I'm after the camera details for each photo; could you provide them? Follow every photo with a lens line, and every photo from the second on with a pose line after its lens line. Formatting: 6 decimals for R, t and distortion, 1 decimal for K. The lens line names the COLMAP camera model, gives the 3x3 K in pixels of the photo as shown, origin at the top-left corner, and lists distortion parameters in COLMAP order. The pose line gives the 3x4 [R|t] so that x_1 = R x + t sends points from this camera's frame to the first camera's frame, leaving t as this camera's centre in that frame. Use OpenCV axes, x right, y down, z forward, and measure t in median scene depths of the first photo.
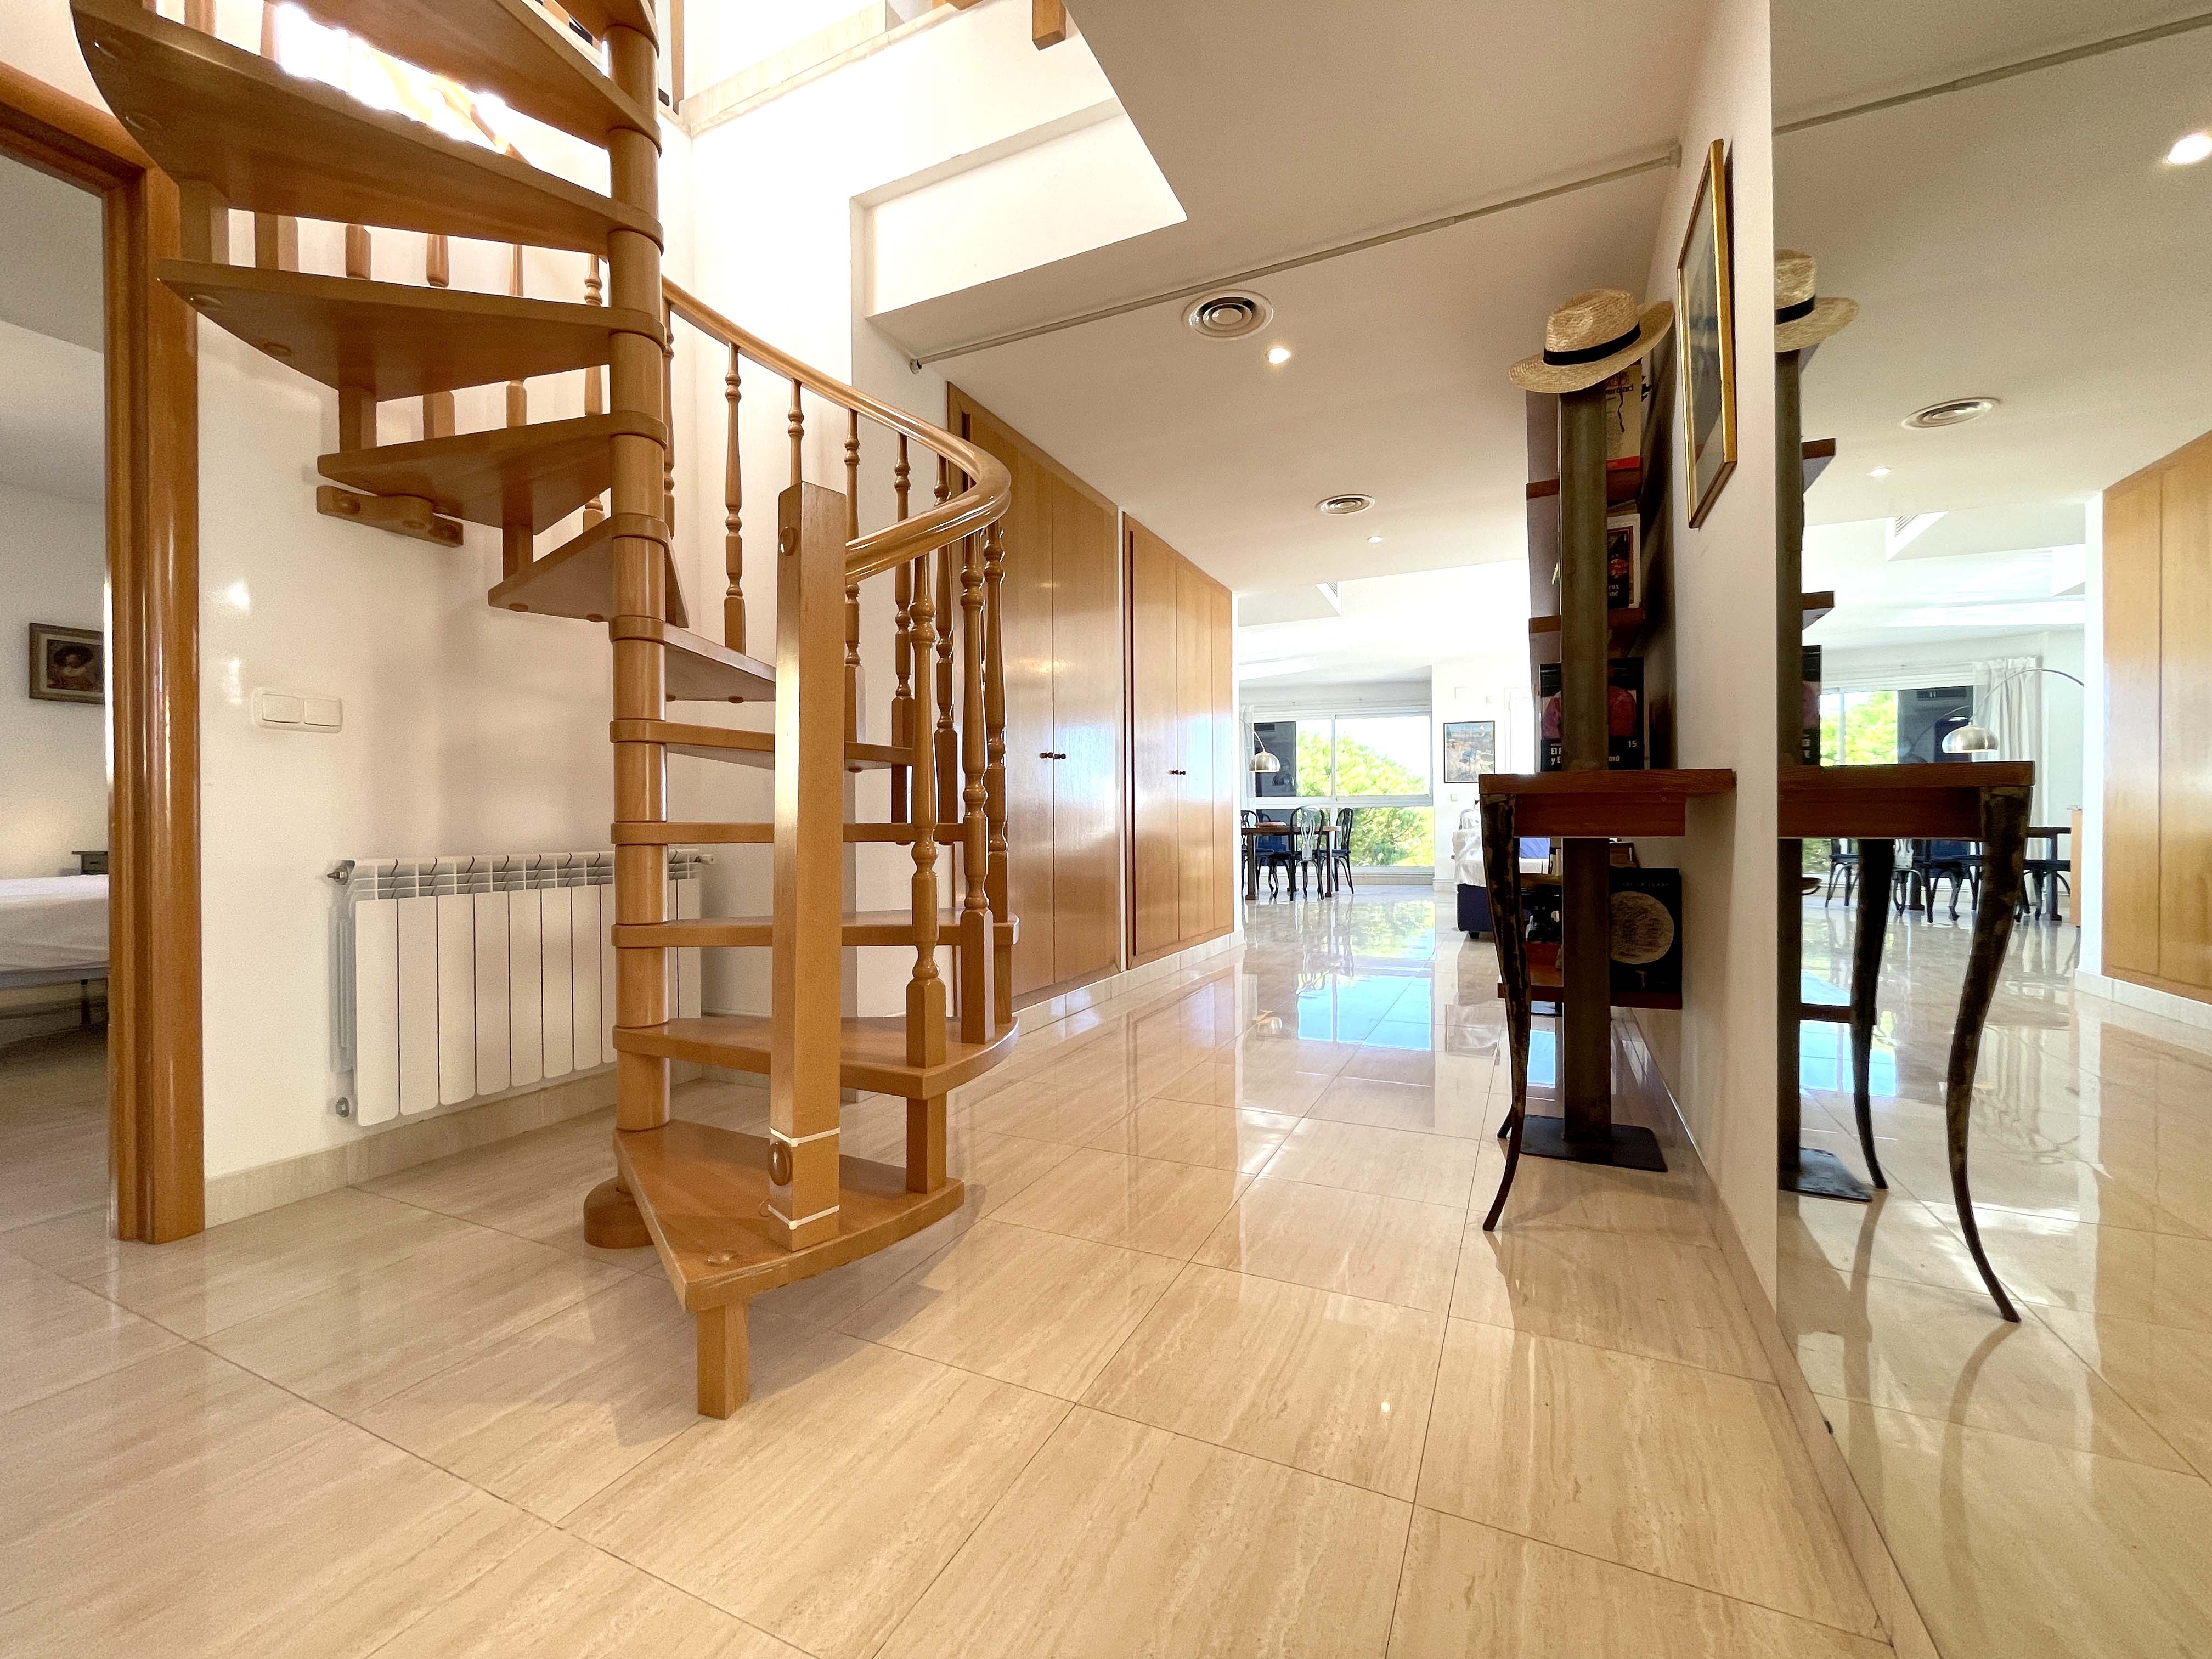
lens RADIAL K [[902.8, 0, 1122.6], [0, 902.8, 836.8], [0, 0, 1]] dist [0.000421, -0.001123]
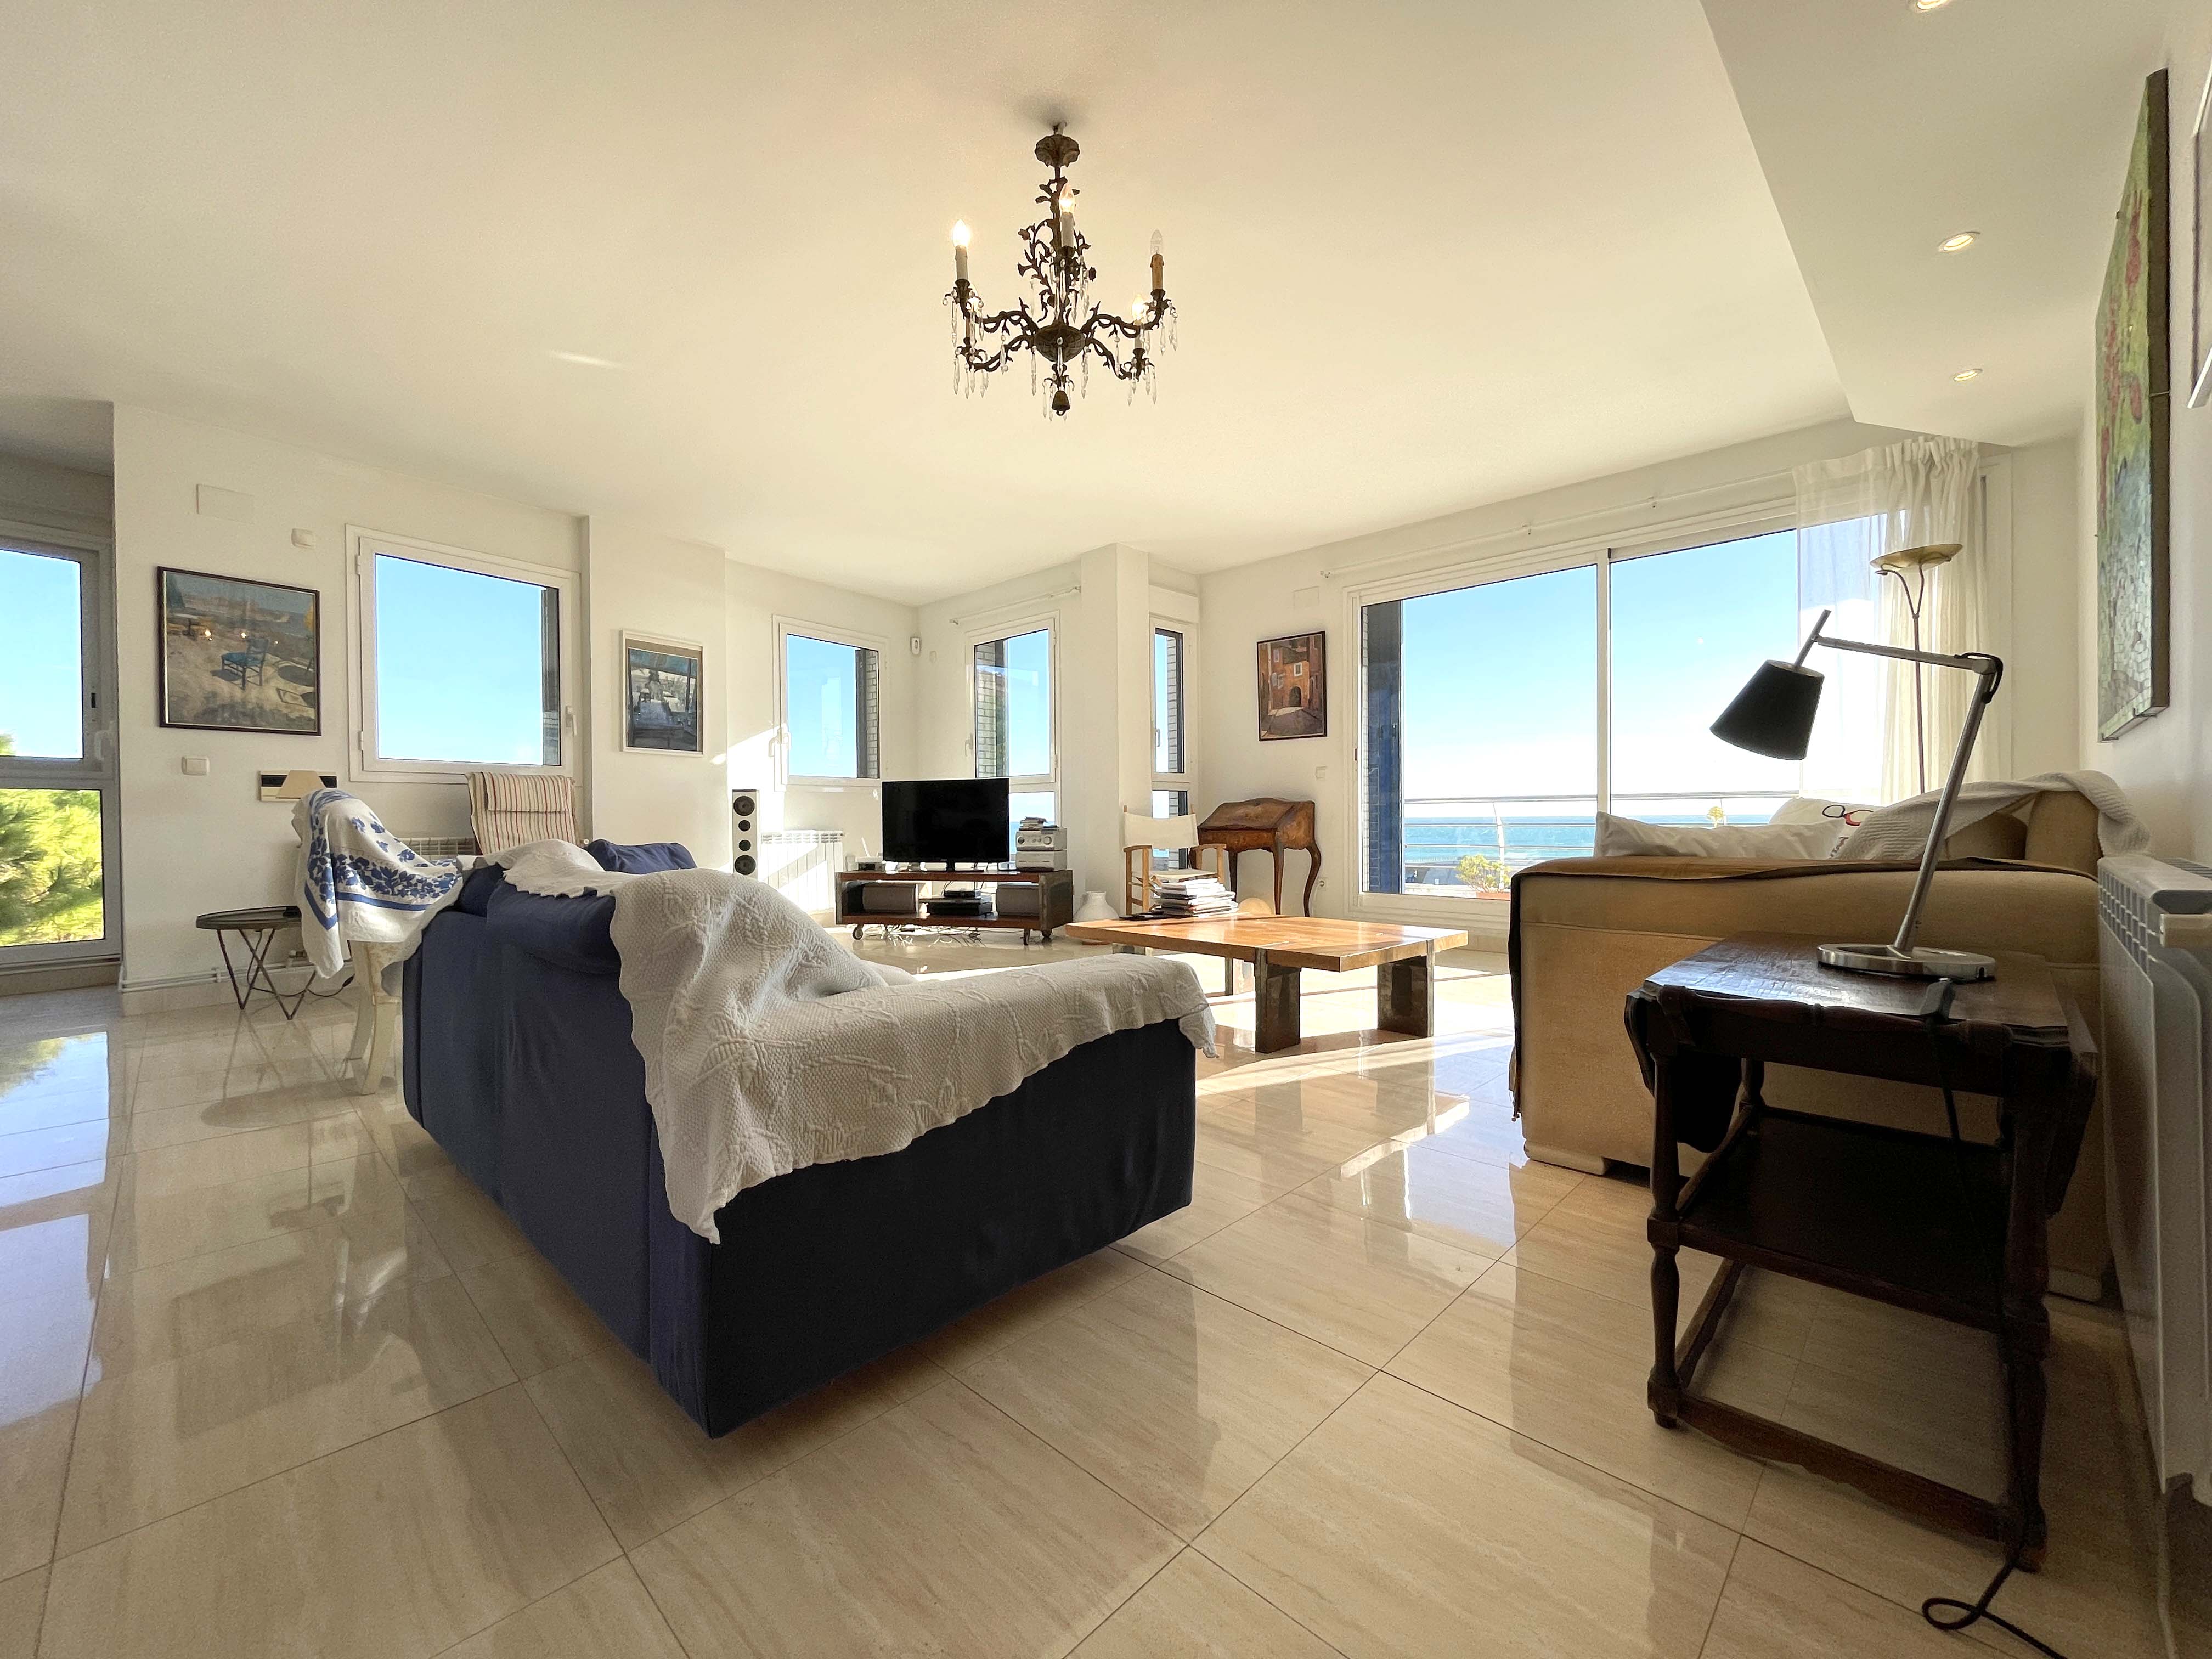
lens RADIAL K [[902.8, 0, 1105.3], [0, 902.8, 827.7], [0, 0, 1]] dist [0.000421, -0.001123]
pose [[0.336274, 0.001806, 0.941762, 0.604195], [0.013112, 0.999892, -0.006599, -0.039686], [-0.941673, 0.014567, 0.336214, 2.281535]]
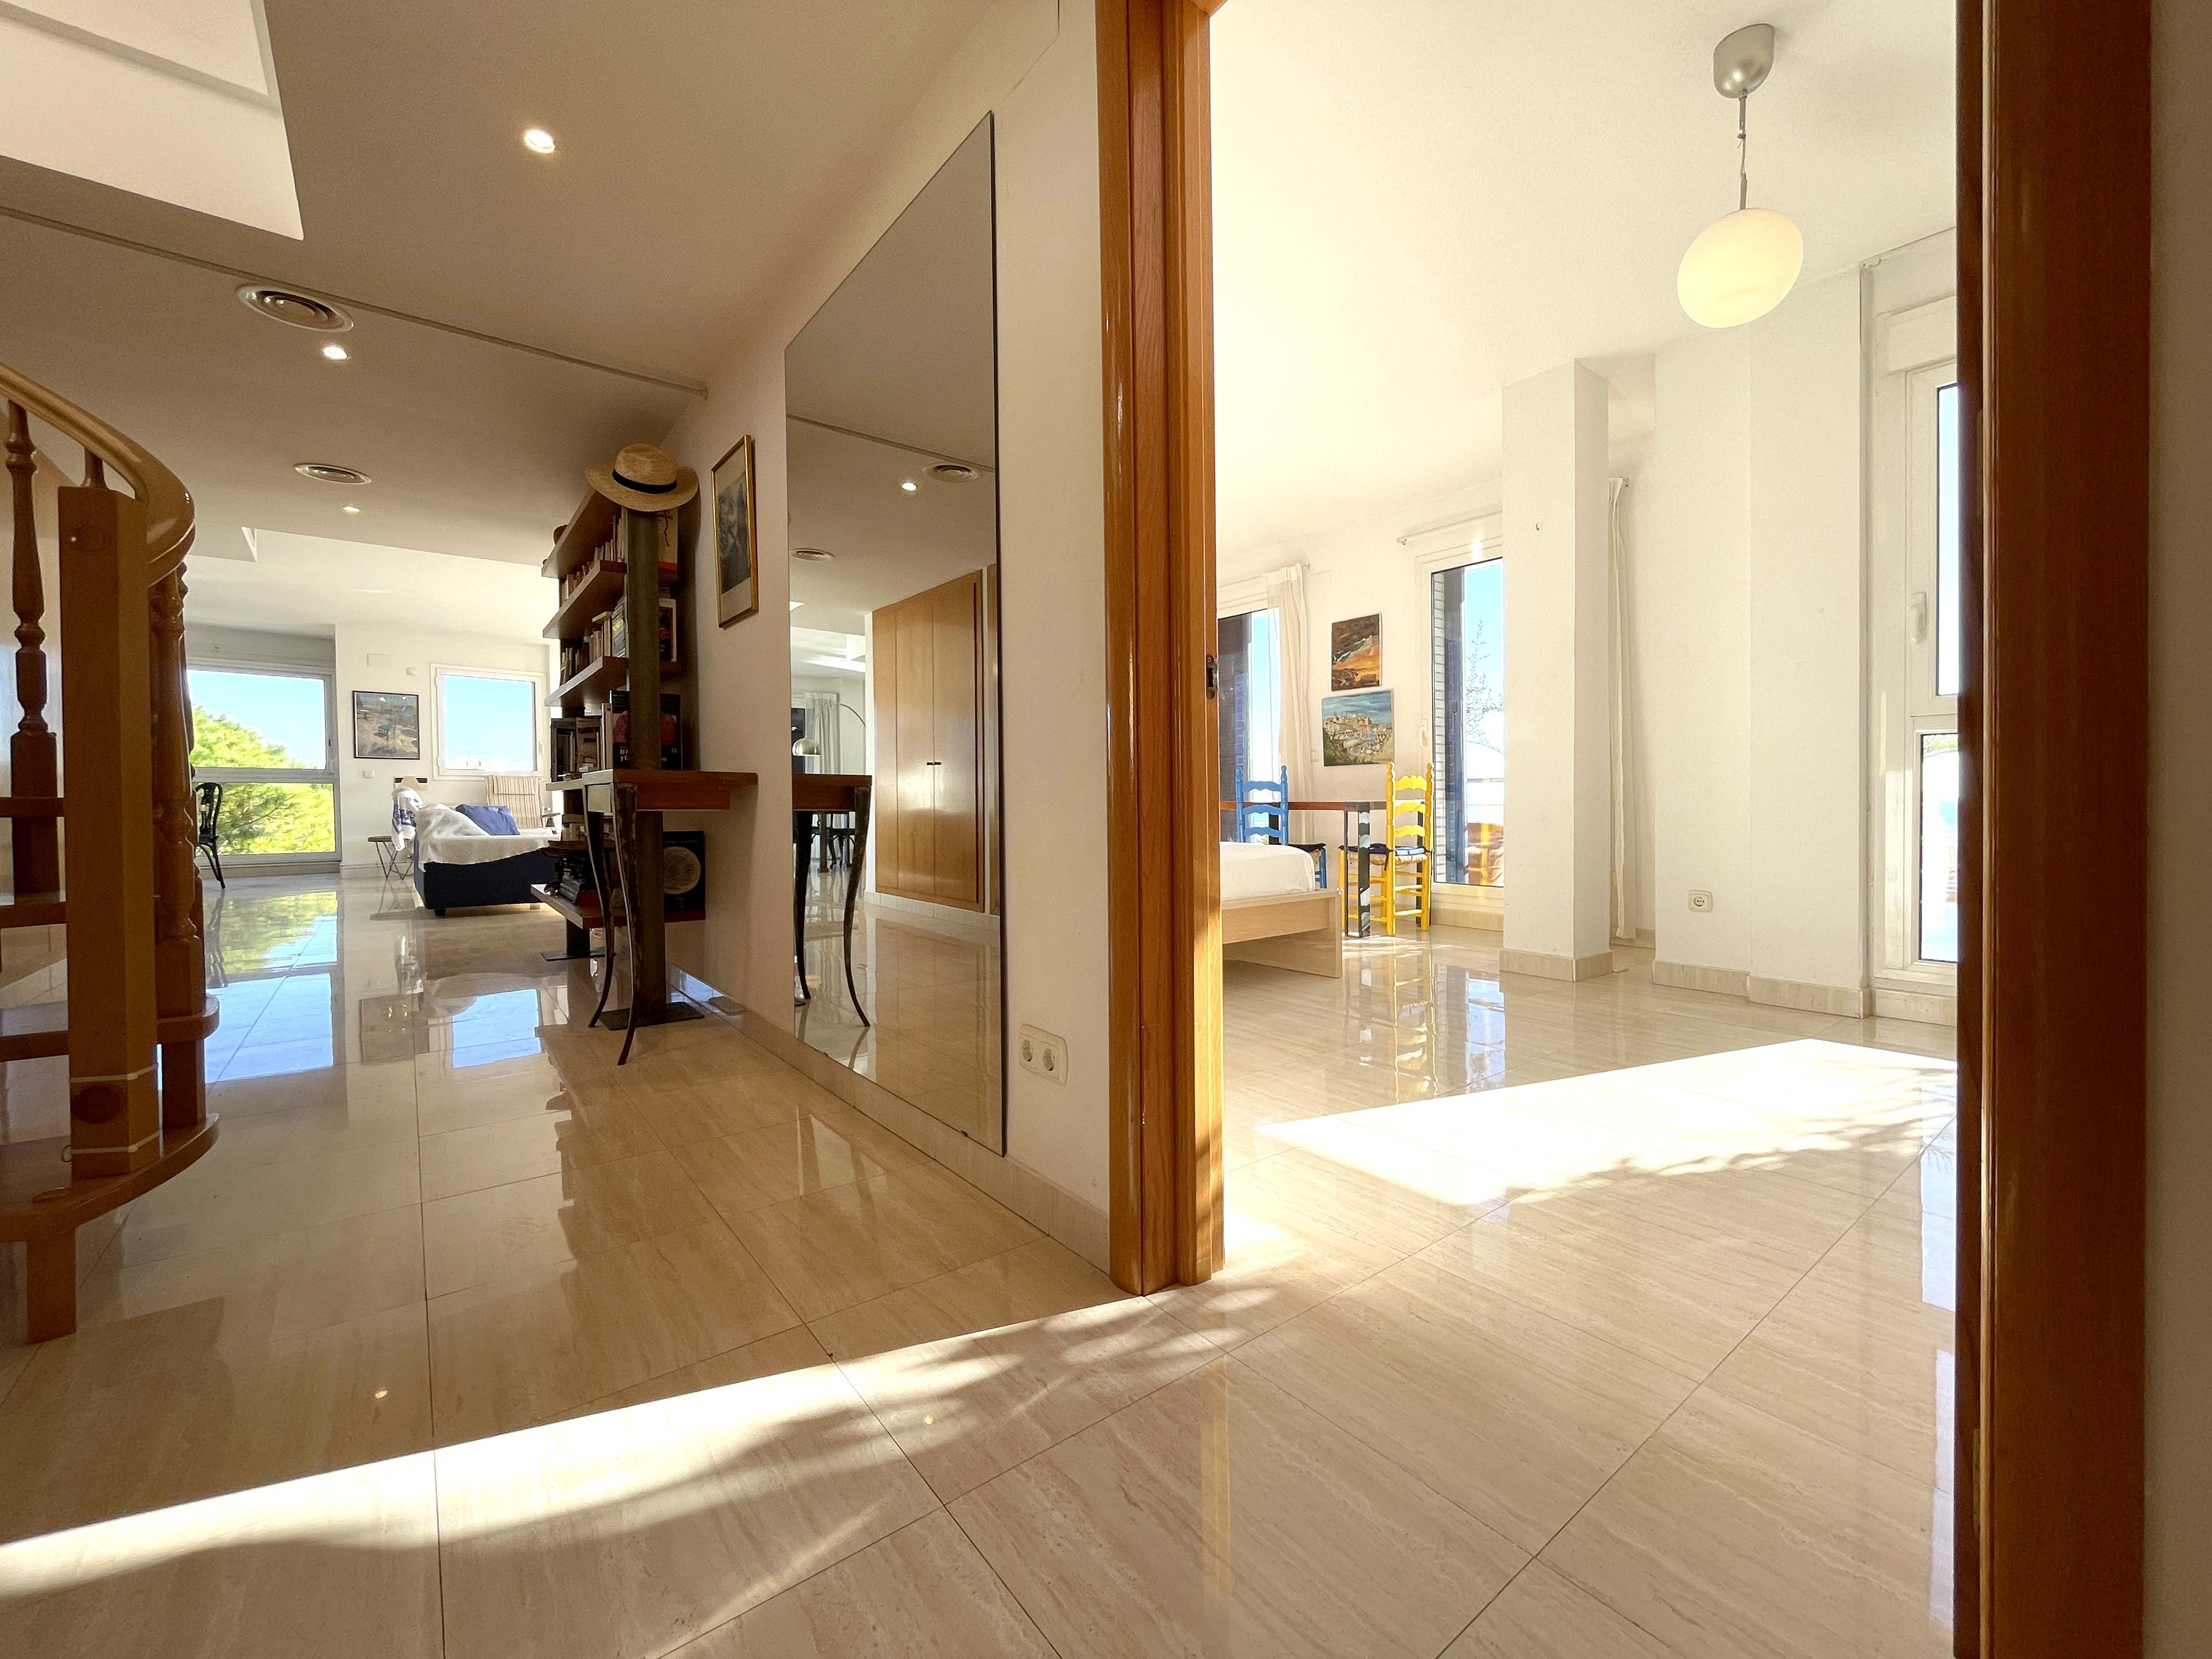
lens RADIAL K [[902.8, 0, 1111.6], [0, 902.8, 819.3], [0, 0, 1]] dist [0.000421, -0.001123]
pose [[0.455423, -0.010545, 0.890213, -0.461789], [0.009199, 0.999932, 0.007138, 0.009890], [-0.890227, 0.004938, 0.455489, -0.357230]]
